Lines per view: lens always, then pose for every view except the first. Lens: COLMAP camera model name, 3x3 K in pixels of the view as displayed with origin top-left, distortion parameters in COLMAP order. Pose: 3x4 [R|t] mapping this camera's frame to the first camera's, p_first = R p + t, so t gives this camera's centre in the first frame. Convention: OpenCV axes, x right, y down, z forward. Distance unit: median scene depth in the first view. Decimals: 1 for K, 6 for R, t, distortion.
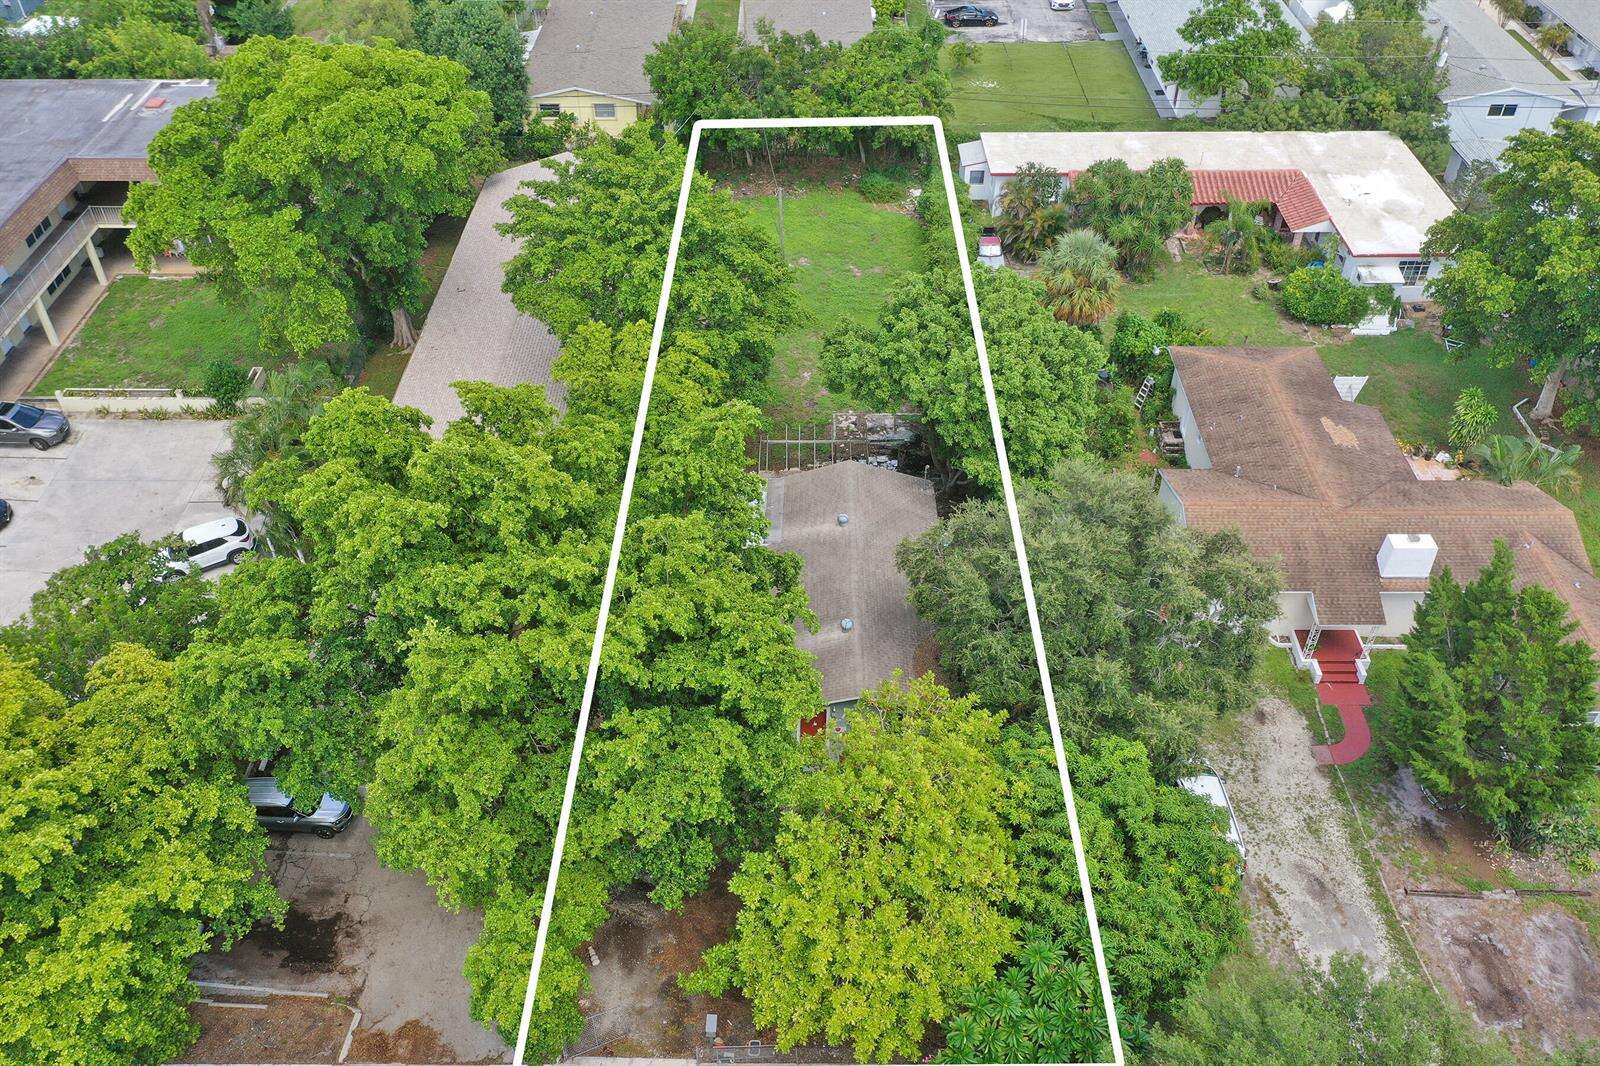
lens RADIAL K [[1292.0, 0, 797.3], [0, 1292.0, 535.9], [0, 0, 1]] dist [-0.002201, -0.003606]
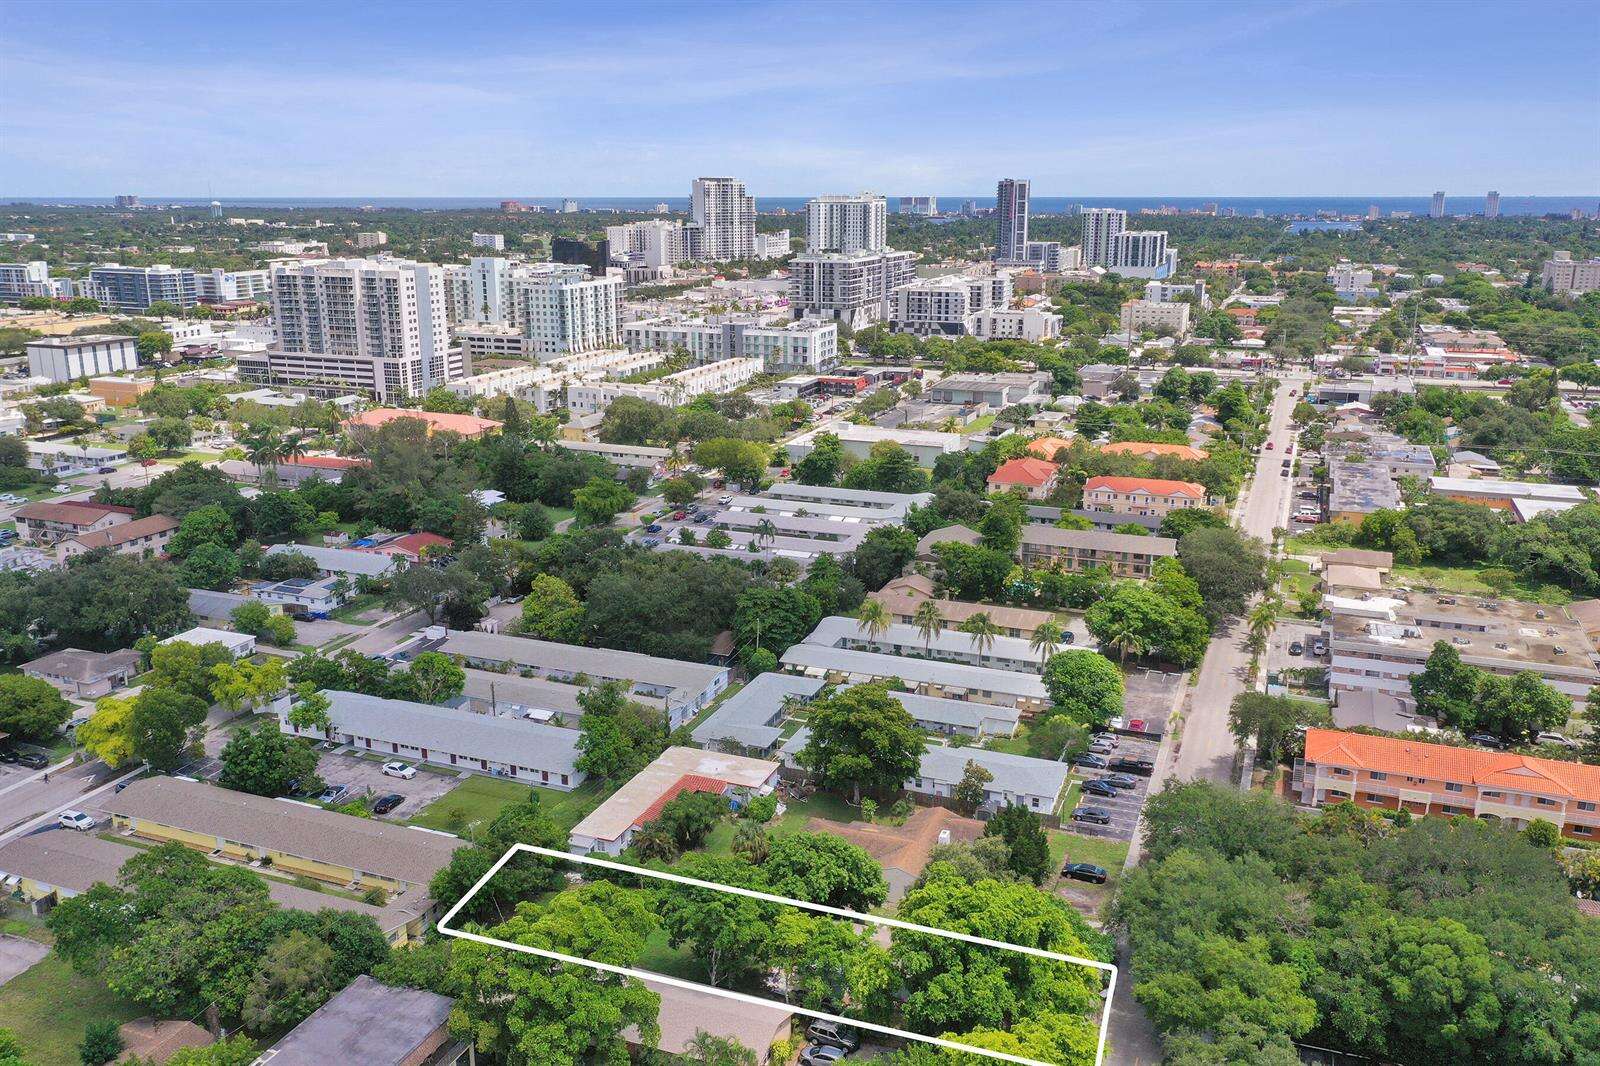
lens RADIAL K [[1292.0, 0, 797.3], [0, 1292.0, 535.9], [0, 0, 1]] dist [-0.002201, -0.003606]
pose [[0.363027, -0.232539, 0.902295, -1.960130], [0.610794, 0.790676, -0.041973, -0.562713], [-0.703663, 0.566354, 0.429070, -0.370057]]
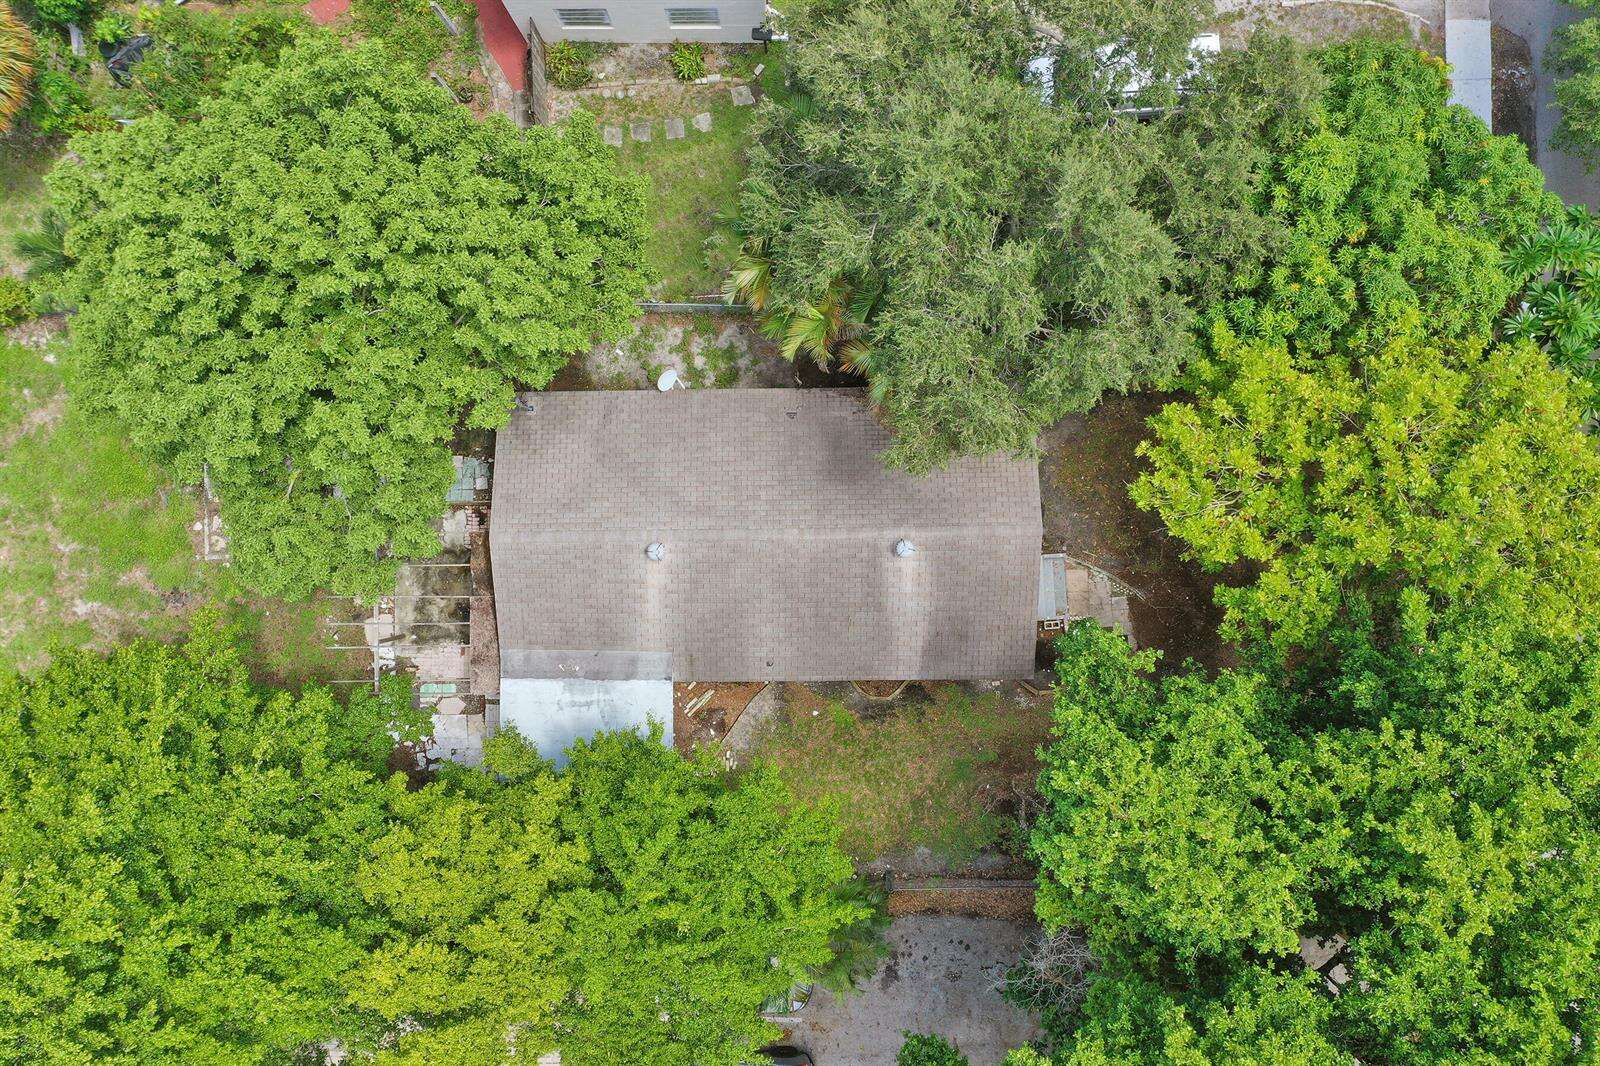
lens RADIAL K [[1292.0, 0, 797.3], [0, 1292.0, 535.9], [0, 0, 1]] dist [-0.002201, -0.003606]
pose [[-0.016562, -0.999857, 0.003486, 0.038243], [0.673642, -0.008582, 0.739008, -0.399213], [-0.738872, 0.014587, 0.673688, 0.535718]]
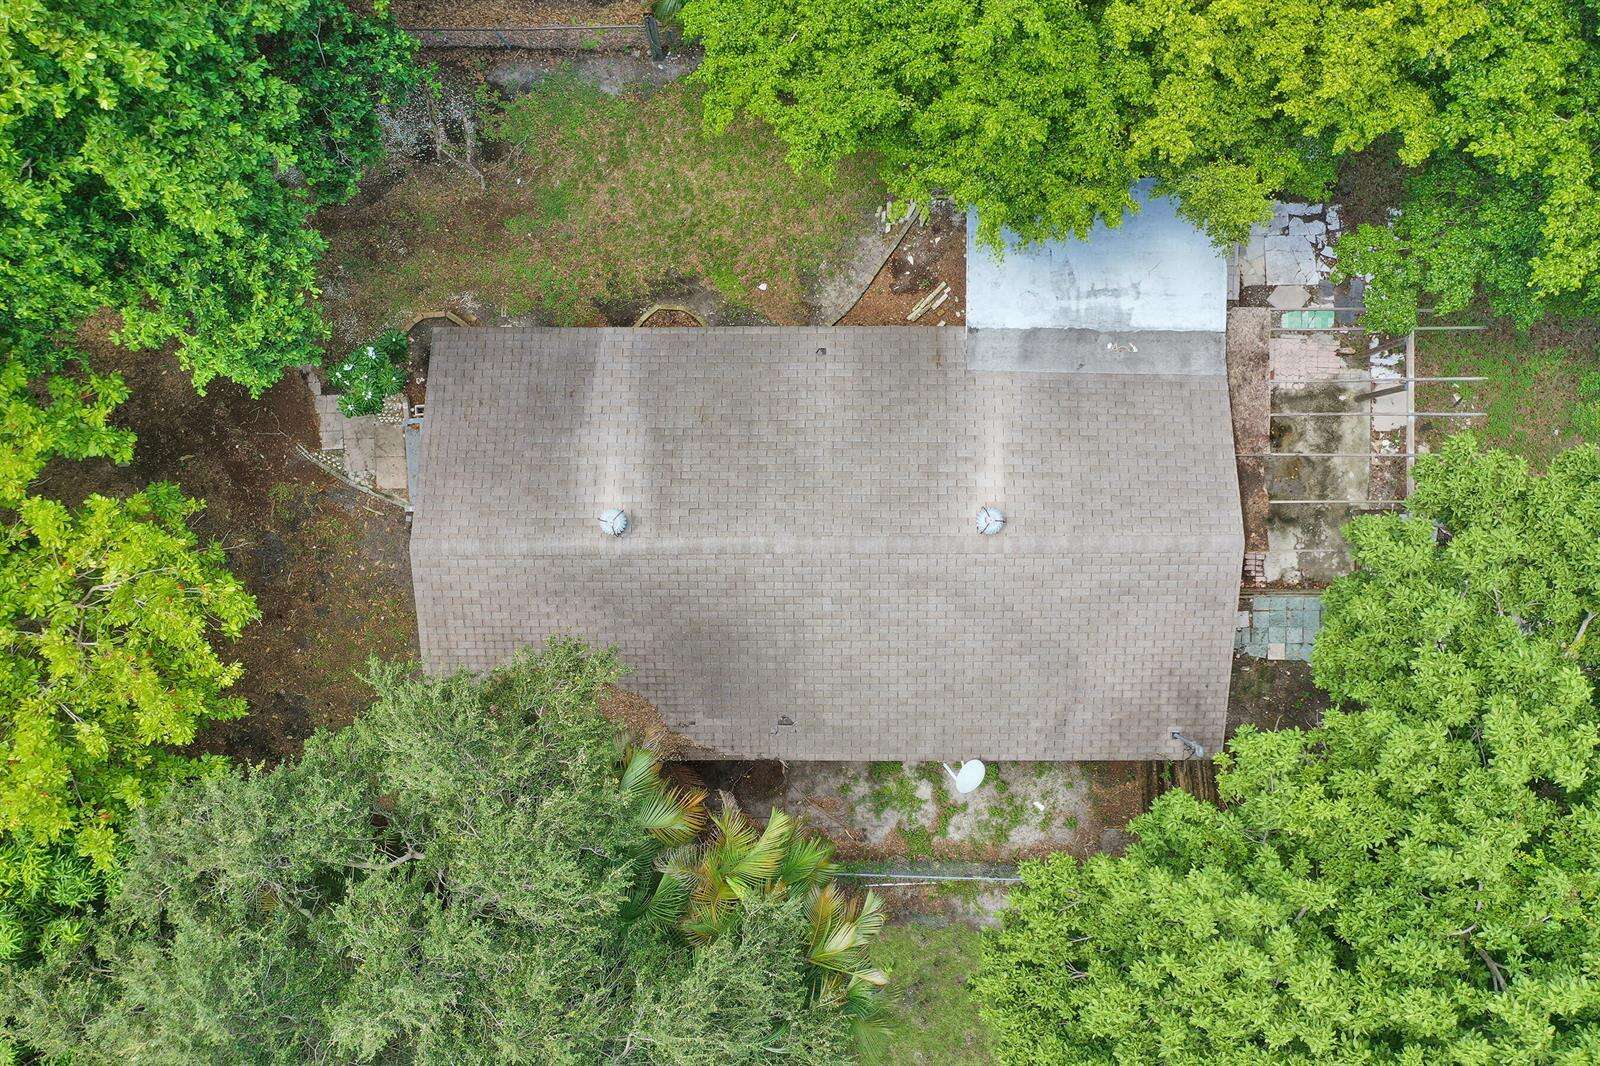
lens RADIAL K [[1310.1, 0, 800.0], [0, 1310.1, 533.0], [0, 0, 1]] dist [-0.006537, -0.006535]
pose [[0.007404, 0.999946, 0.007356, 0.034990], [-0.648488, -0.000798, 0.761225, -0.271559], [0.761189, -0.010407, 0.648447, 0.680085]]
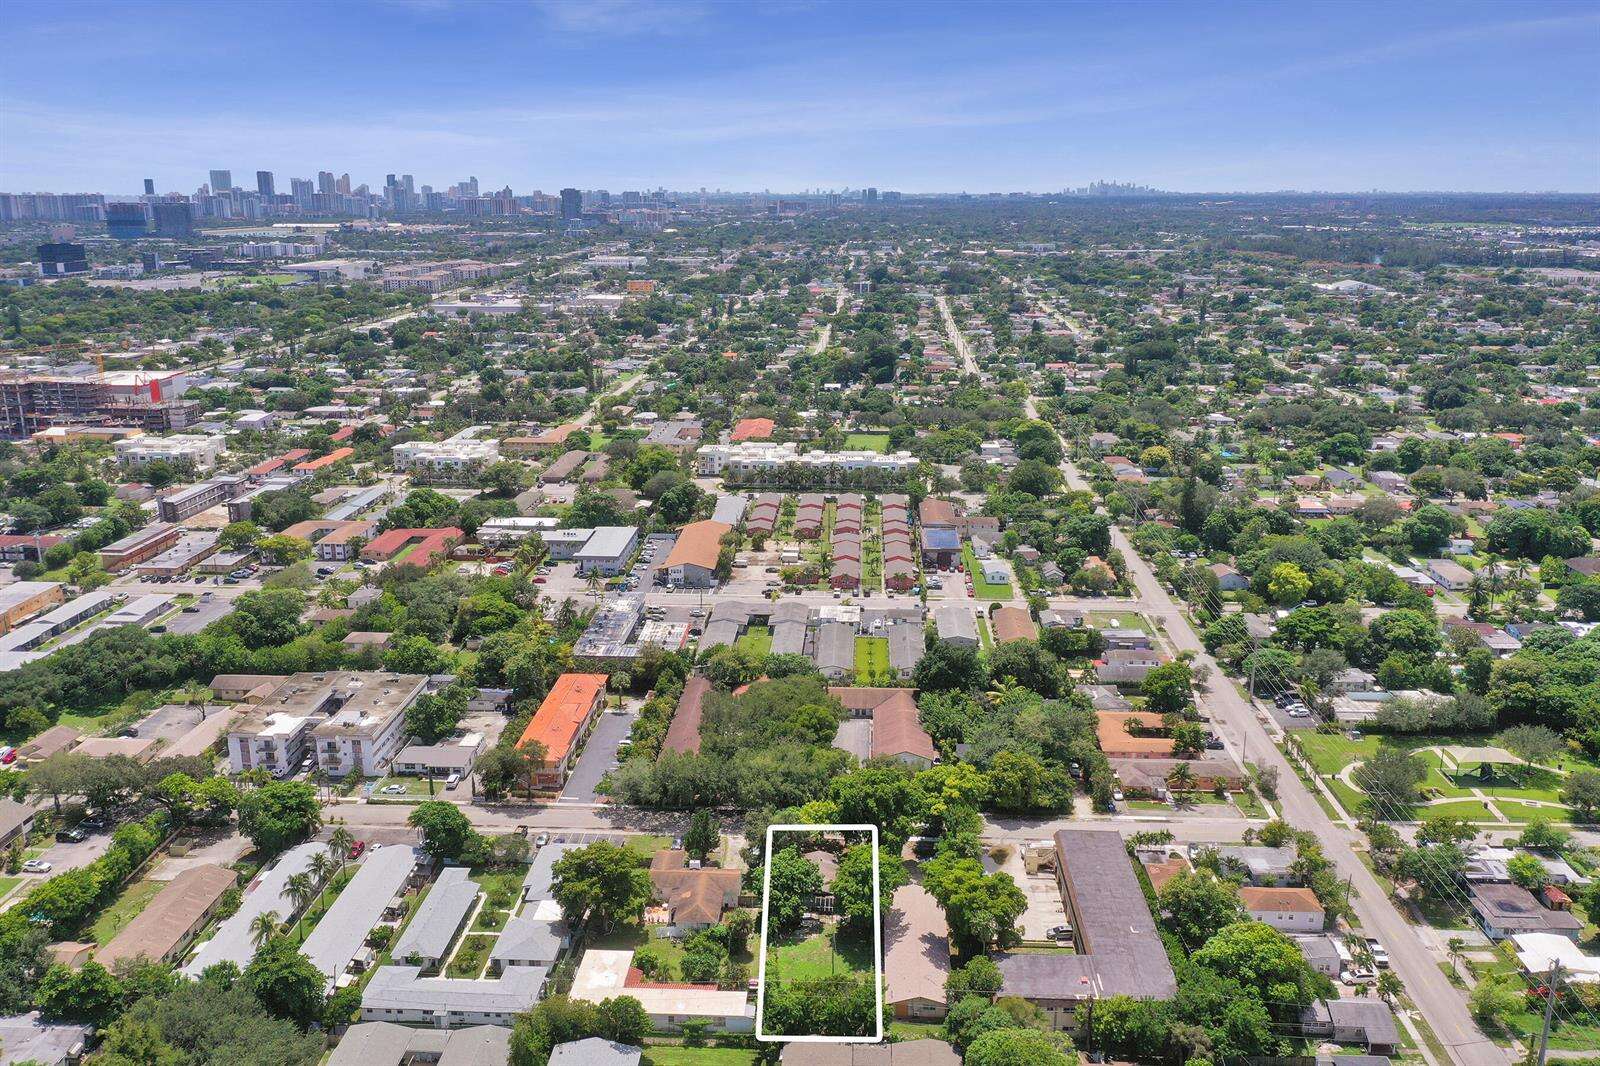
lens RADIAL K [[1301.7, 0, 798.0], [0, 1301.7, 522.6], [0, 0, 1]] dist [0.006973, -0.014237]
pose [[-0.999090, -0.005927, 0.042233, -0.065903], [0.031247, 0.572226, 0.819500, -4.074985], [-0.029024, 0.820074, -0.571520, 2.425508]]
